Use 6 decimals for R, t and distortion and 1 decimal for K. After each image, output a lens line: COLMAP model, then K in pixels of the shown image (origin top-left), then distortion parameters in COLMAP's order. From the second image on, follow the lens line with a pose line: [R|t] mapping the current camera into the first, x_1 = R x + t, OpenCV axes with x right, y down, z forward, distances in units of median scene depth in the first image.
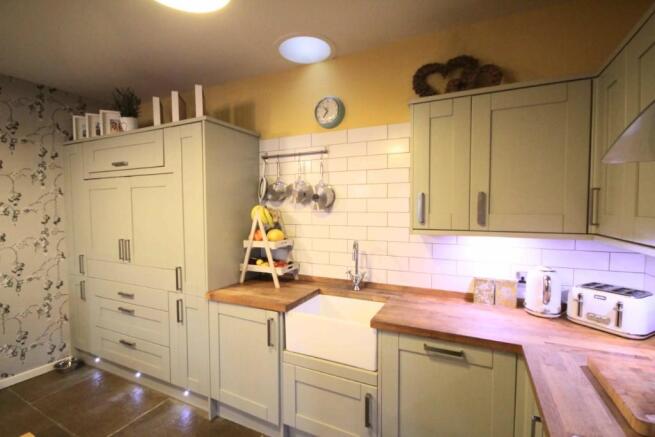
lens RADIAL K [[302.1, 0, 325.6], [0, 302.1, 221.2], [0, 0, 1]] dist [-0.002169, -0.005668]
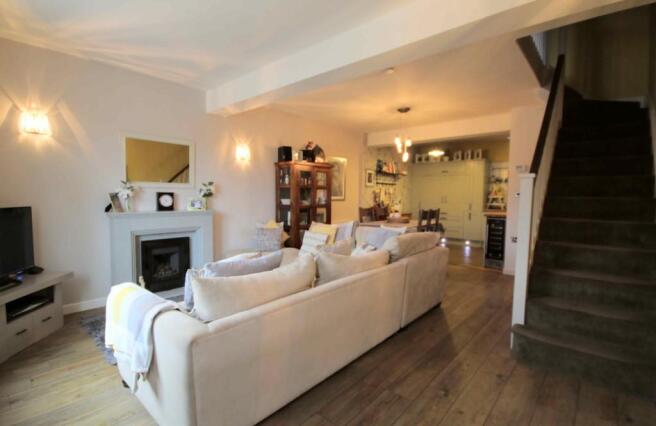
lens RADIAL K [[316.3, 0, 316.0], [0, 316.3, 214.6], [0, 0, 1]] dist [0.017219, 0.000094]
pose [[0.964035, 0.025608, -0.264540, -1.168587], [-0.019981, 0.999514, 0.023939, 0.225341], [0.265025, -0.017793, 0.964077, -2.790321]]
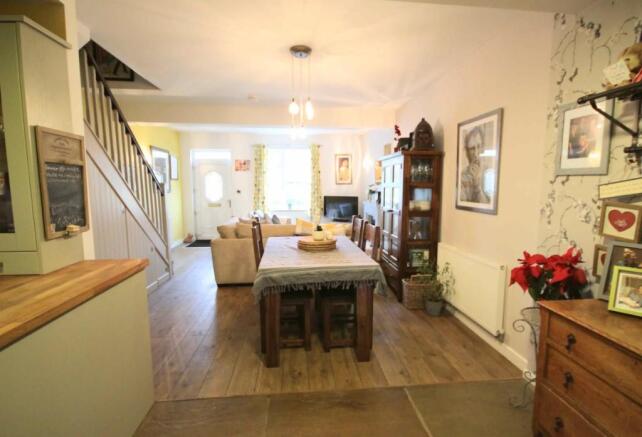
lens RADIAL K [[315.9, 0, 325.1], [0, 315.9, 220.2], [0, 0, 1]] dist [-0.003063, -0.000495]
pose [[-0.843468, 0.060002, -0.533818, -0.528841], [-0.019193, 0.989741, 0.141575, 0.024539], [0.536836, 0.129660, -0.833664, 0.806915]]
